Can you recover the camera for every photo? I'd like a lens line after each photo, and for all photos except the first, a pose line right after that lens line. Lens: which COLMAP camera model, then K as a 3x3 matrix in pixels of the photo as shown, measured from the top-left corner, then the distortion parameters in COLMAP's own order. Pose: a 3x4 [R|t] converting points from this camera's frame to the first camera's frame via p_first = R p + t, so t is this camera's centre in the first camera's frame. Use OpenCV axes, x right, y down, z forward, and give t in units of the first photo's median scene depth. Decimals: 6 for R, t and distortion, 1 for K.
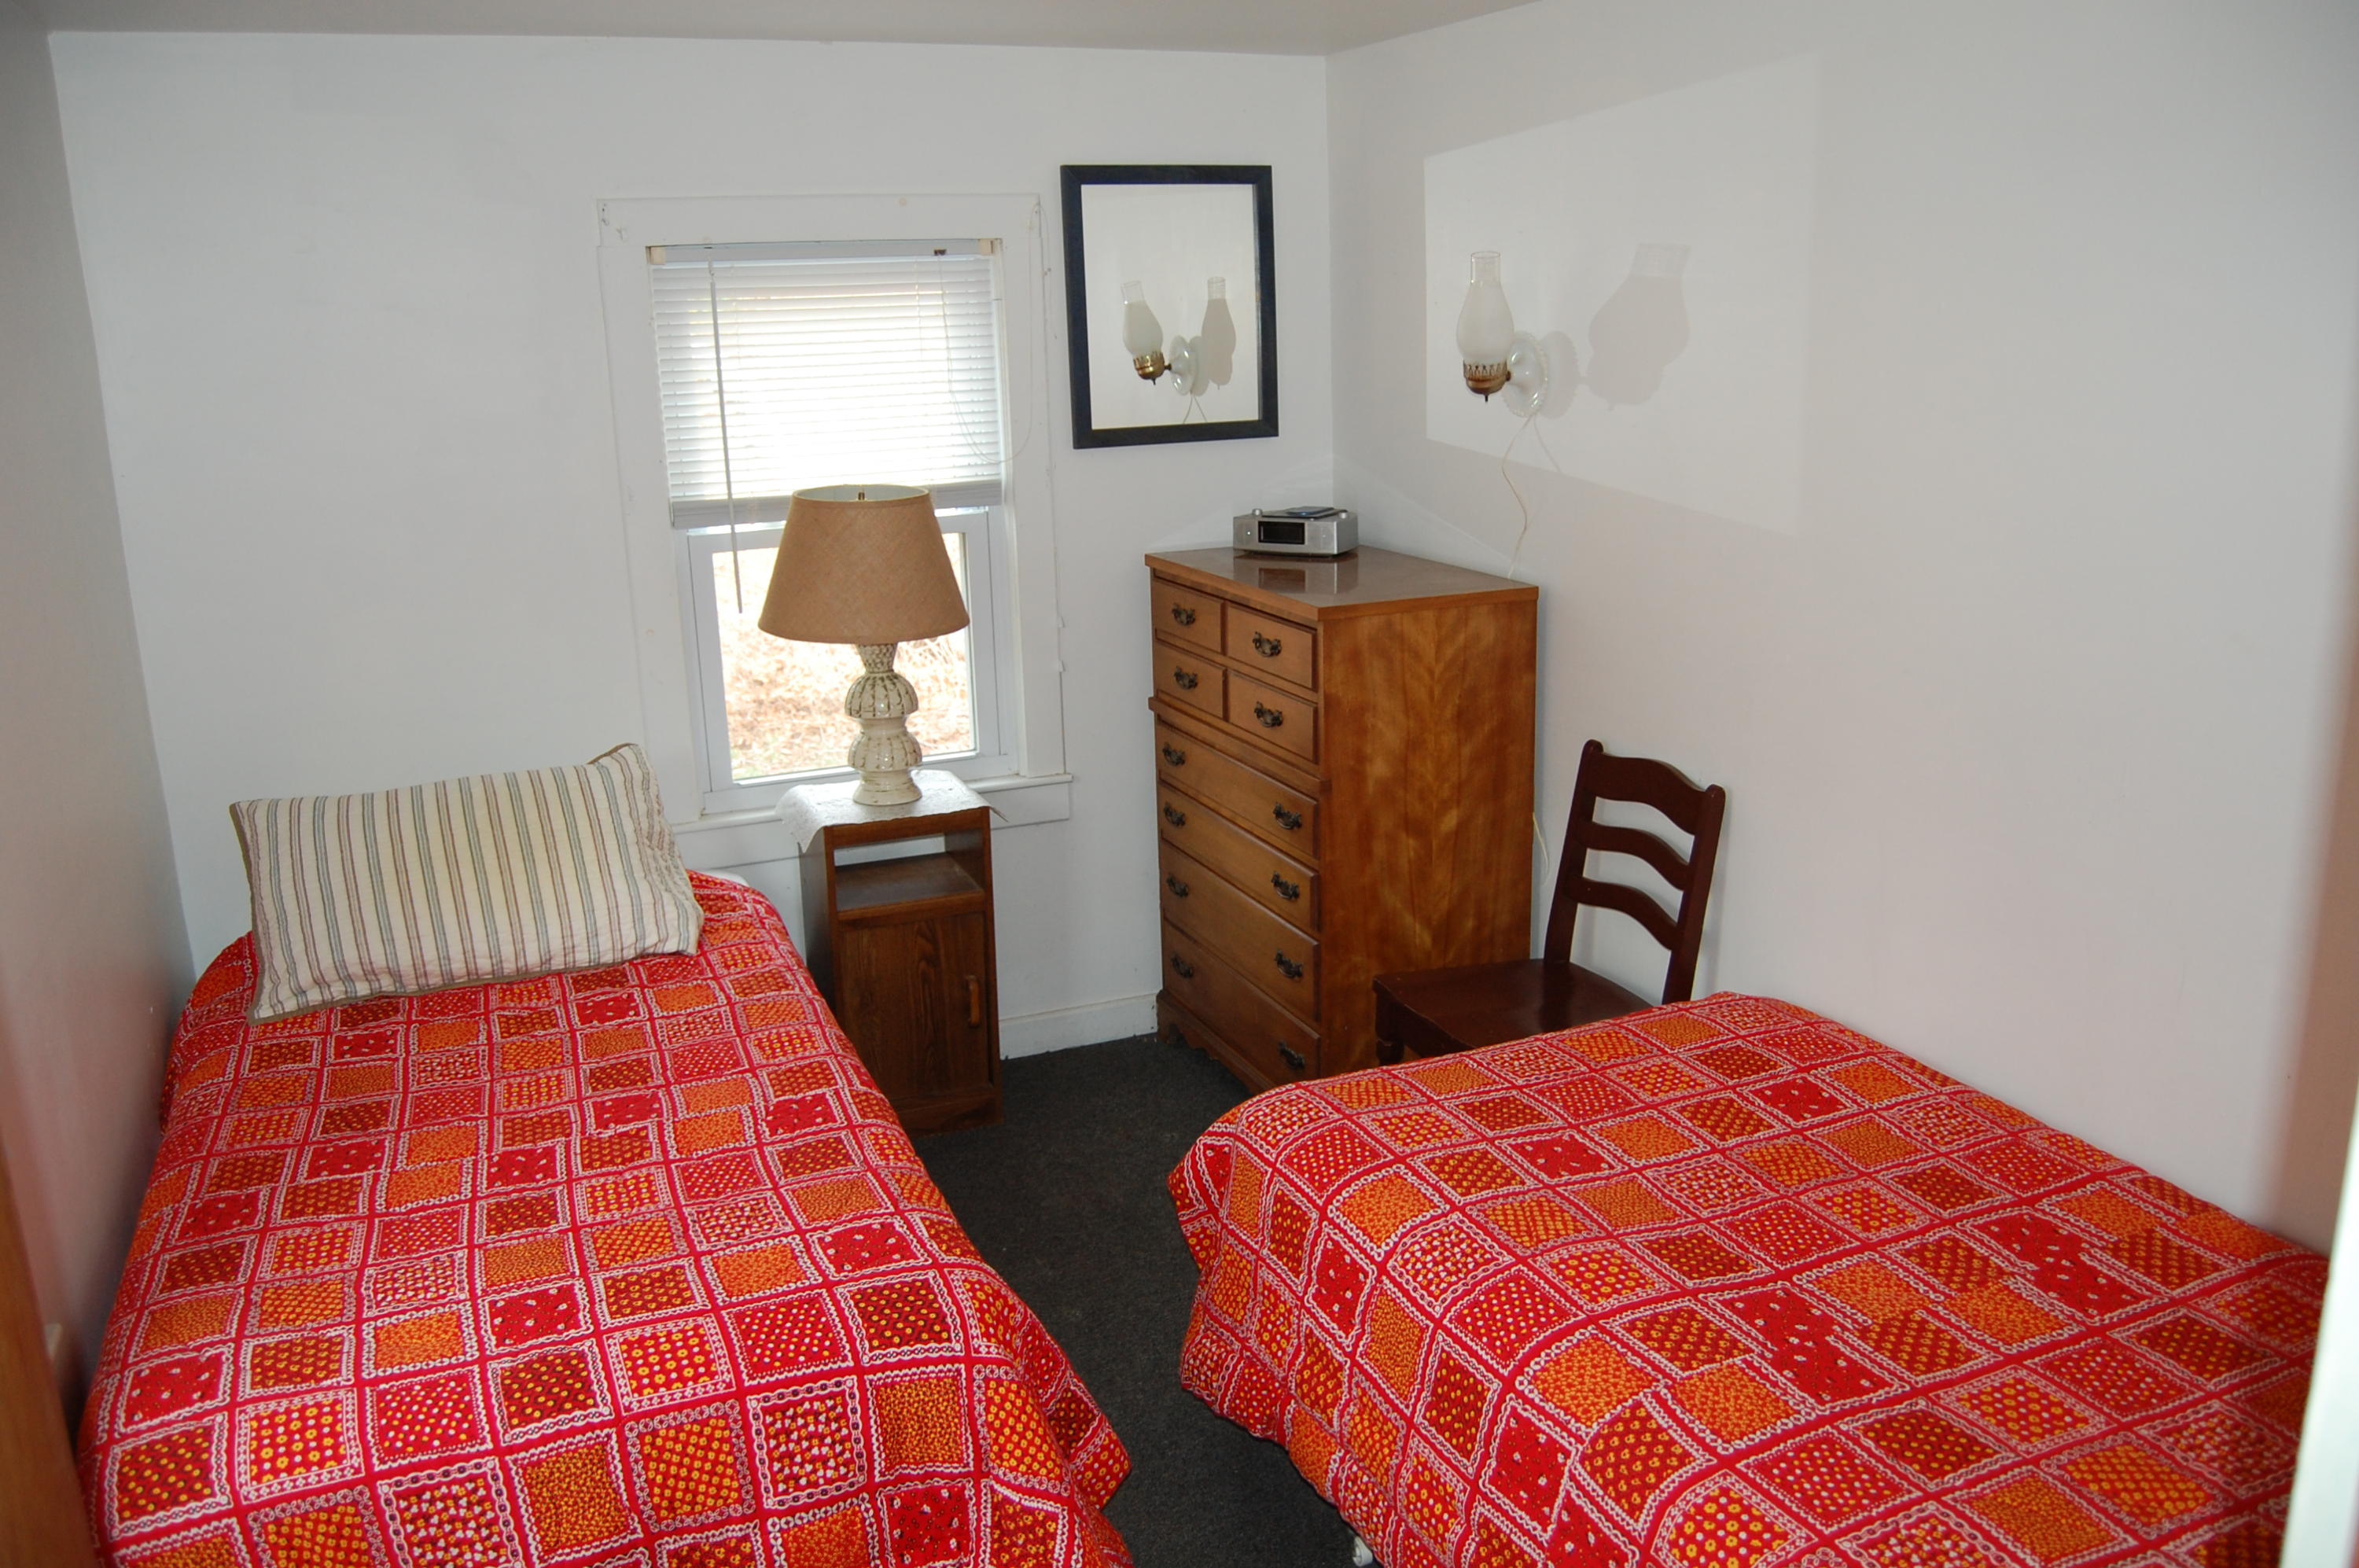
lens RADIAL K [[1818.3, 0, 1185.1], [0, 1818.3, 780.7], [0, 0, 1]] dist [-0.092034, 0.025229]
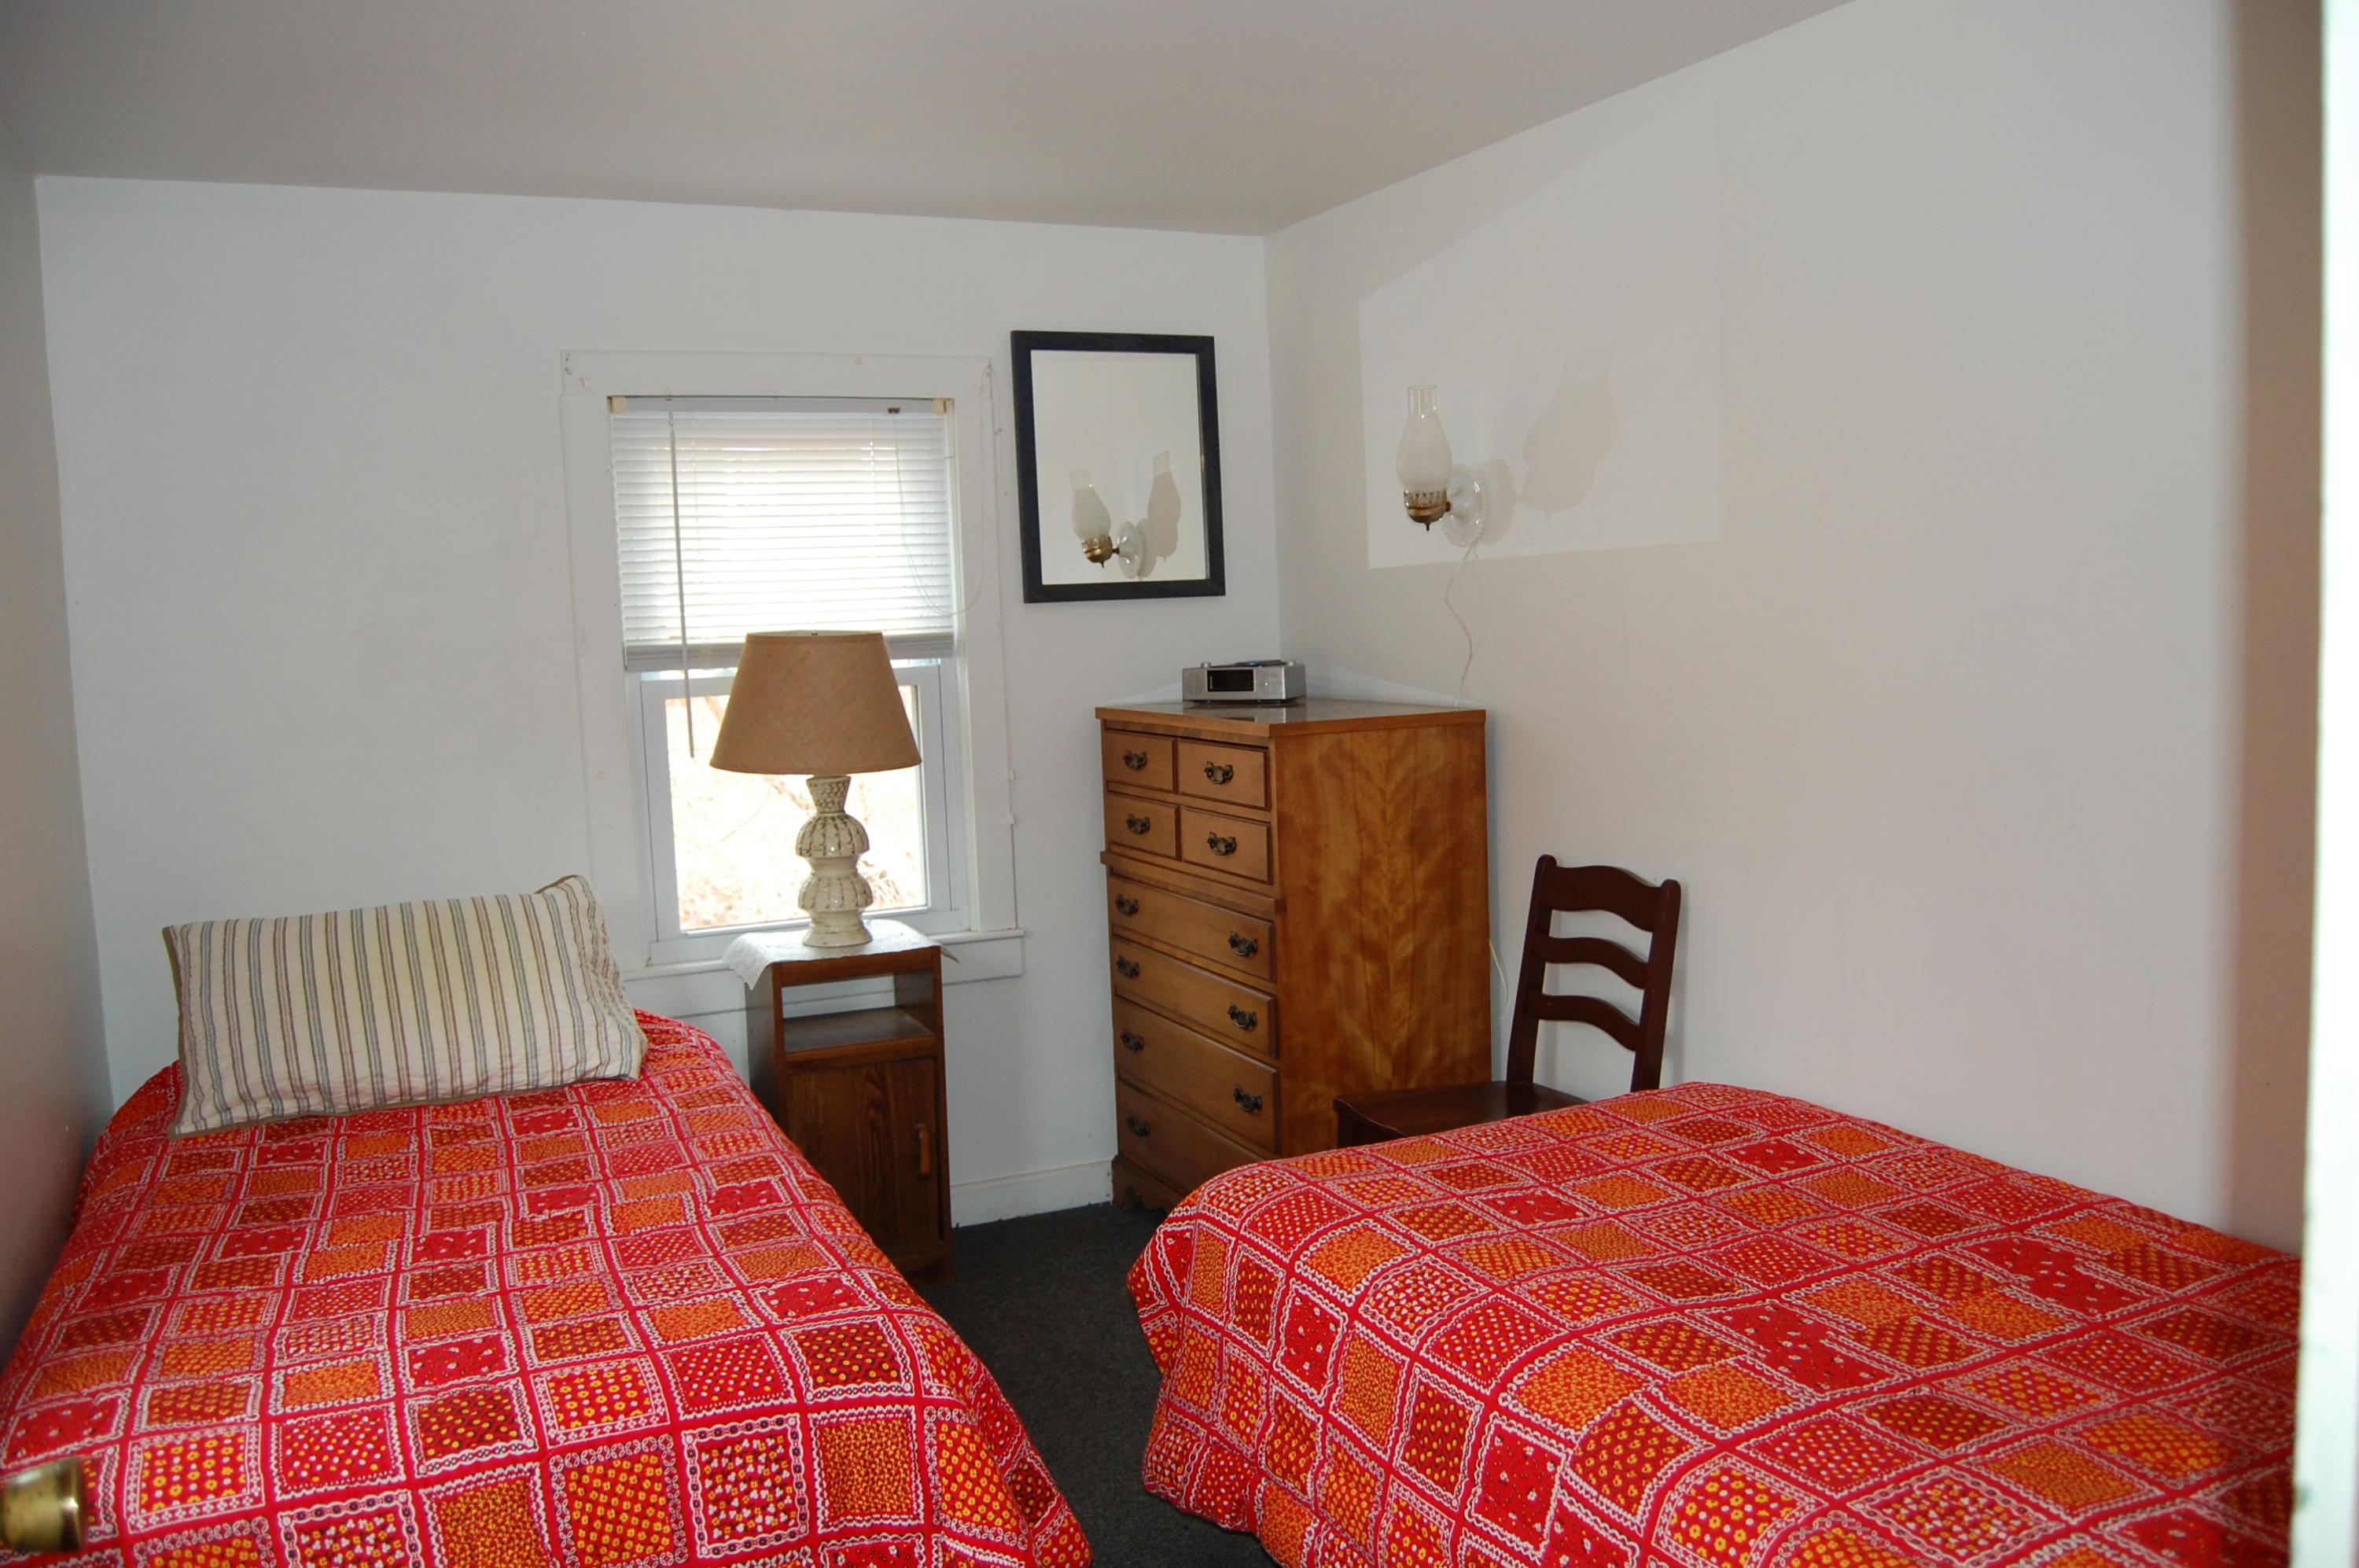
lens RADIAL K [[1818.3, 0, 1186.2], [0, 1818.3, 782.5], [0, 0, 1]] dist [-0.092034, 0.025229]
pose [[0.999487, -0.012776, 0.029361, -0.003935], [0.017271, 0.987232, -0.158350, 0.147357], [-0.026964, 0.158776, 0.986946, 0.016635]]
